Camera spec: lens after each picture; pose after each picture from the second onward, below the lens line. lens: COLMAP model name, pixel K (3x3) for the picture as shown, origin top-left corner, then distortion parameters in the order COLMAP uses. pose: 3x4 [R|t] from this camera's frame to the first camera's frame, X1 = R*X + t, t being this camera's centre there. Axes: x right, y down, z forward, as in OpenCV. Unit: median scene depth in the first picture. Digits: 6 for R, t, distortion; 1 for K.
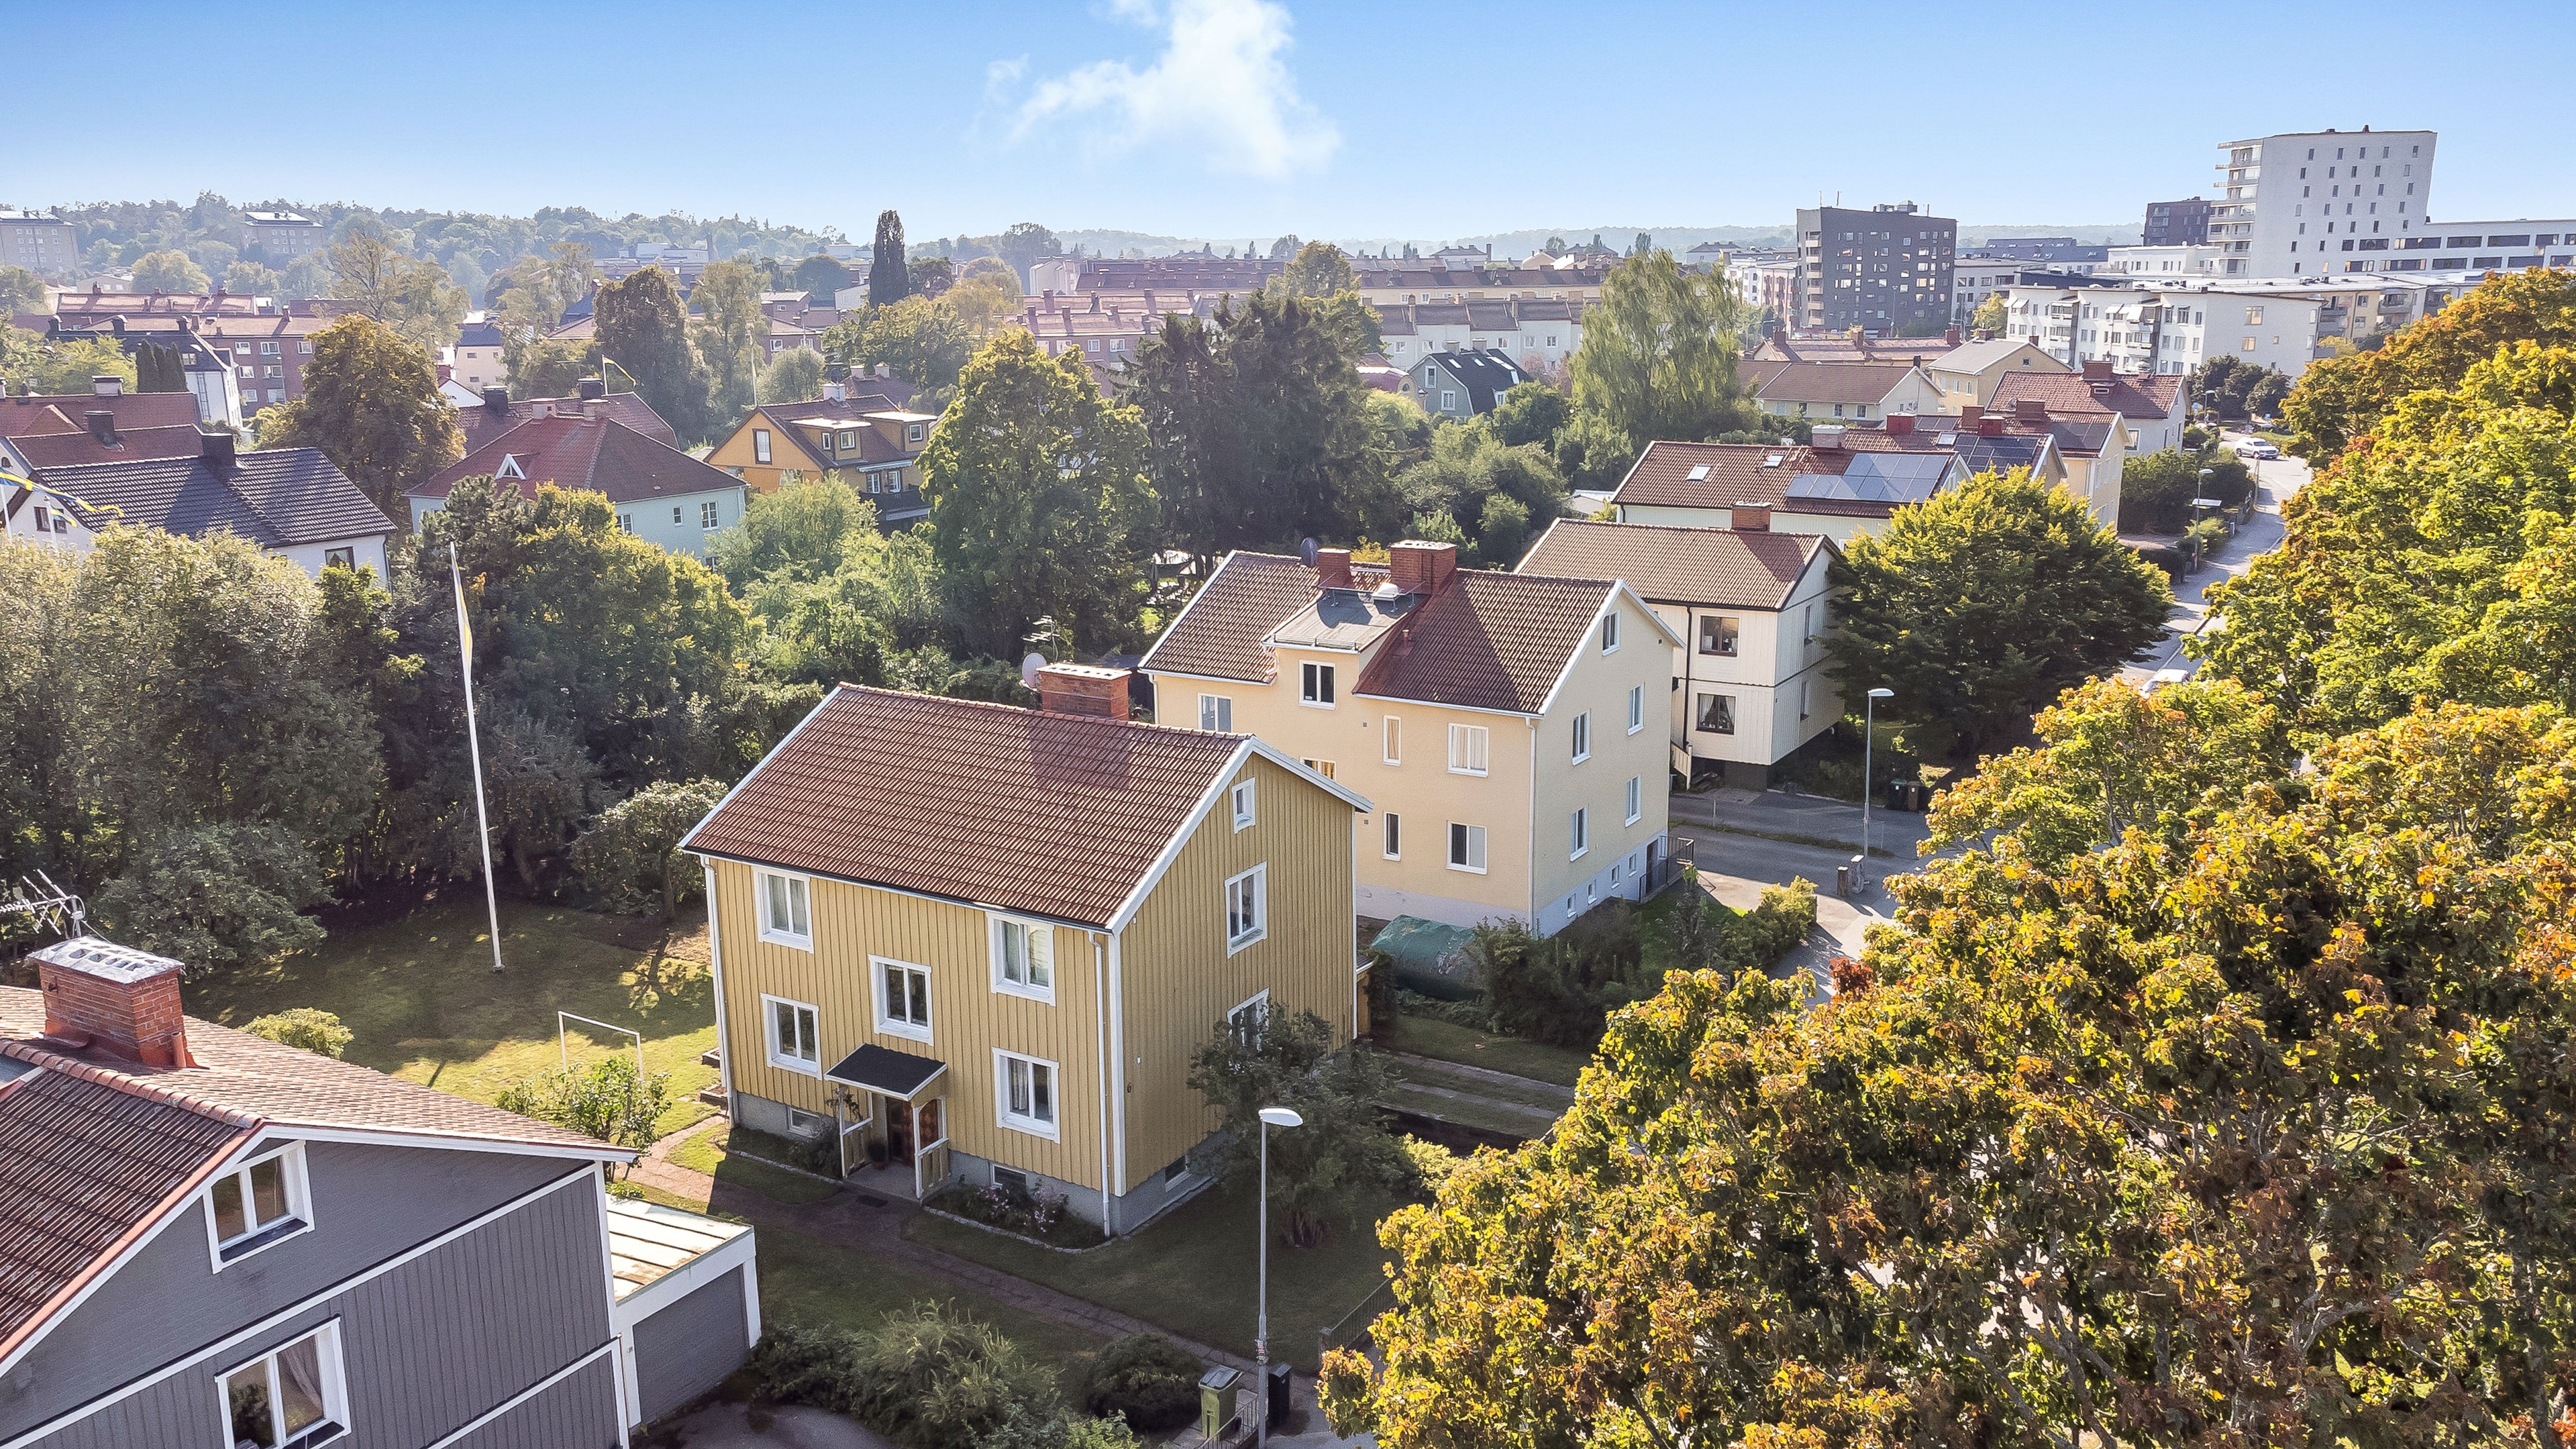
lens RADIAL K [[1958.9, 0, 1278.6], [0, 1958.9, 719.4], [0, 0, 1]] dist [0.044663, -0.005336]
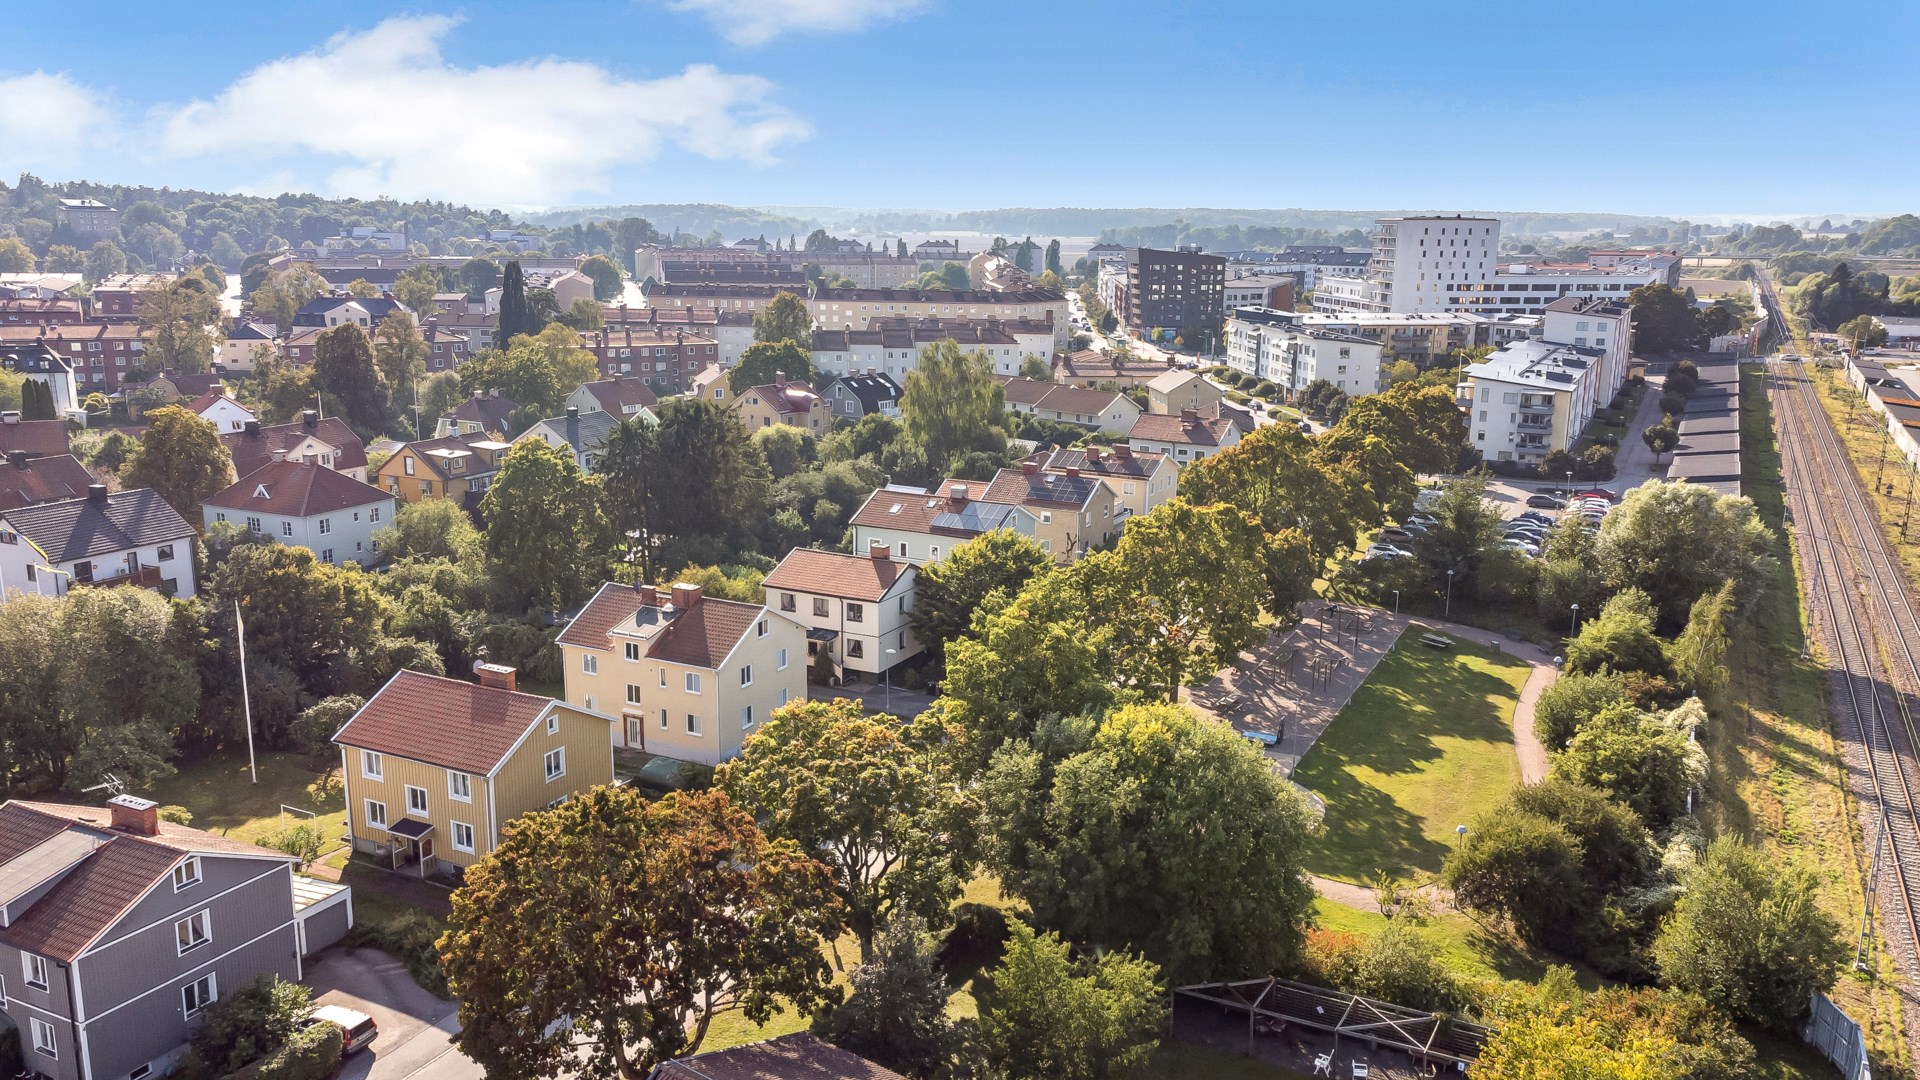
lens RADIAL K [[1437.2, 0, 960.0], [0, 1437.2, 540.0], [0, 0, 1]] dist [0.043053, 0.007406]
pose [[0.996777, 0.004580, 0.080093, 0.263612], [-0.004159, 0.999977, -0.005420, -0.139427], [-0.080116, 0.005069, 0.996773, -0.693620]]
